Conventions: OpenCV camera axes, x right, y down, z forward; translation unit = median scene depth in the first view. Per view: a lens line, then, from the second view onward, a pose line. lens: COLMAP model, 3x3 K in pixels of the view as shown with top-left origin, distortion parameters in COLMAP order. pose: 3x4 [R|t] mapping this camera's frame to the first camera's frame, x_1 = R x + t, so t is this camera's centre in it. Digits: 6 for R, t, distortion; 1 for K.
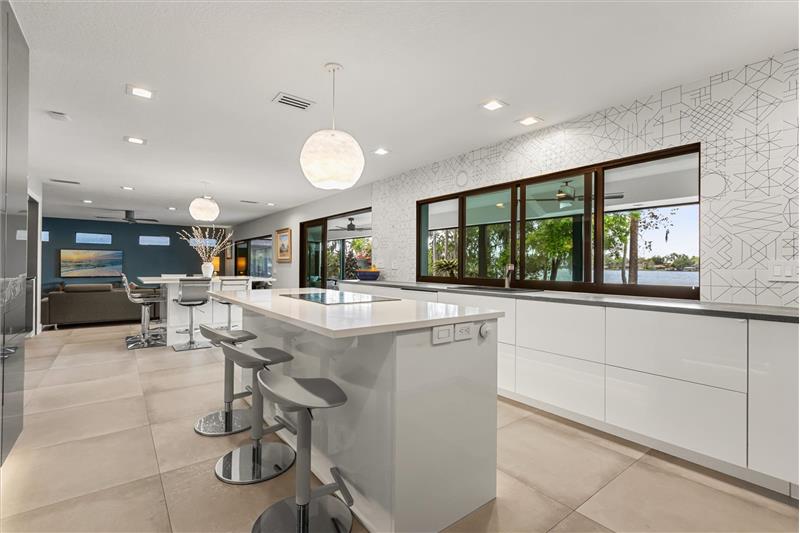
lens RADIAL K [[361.4, 0, 396.4], [0, 361.4, 266.4], [0, 0, 1]] dist [0.001245, 0.000066]
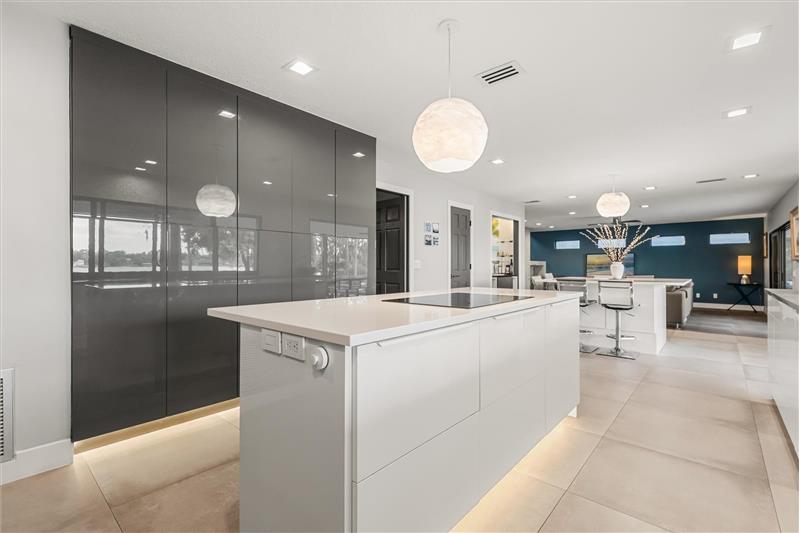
lens RADIAL K [[361.4, 0, 396.4], [0, 361.4, 266.4], [0, 0, 1]] dist [0.001245, 0.000066]
pose [[0.190100, -0.007709, -0.981734, 0.256249], [-0.001096, 0.999967, -0.008065, 0.006422], [0.981764, 0.002609, 0.190086, 0.288786]]
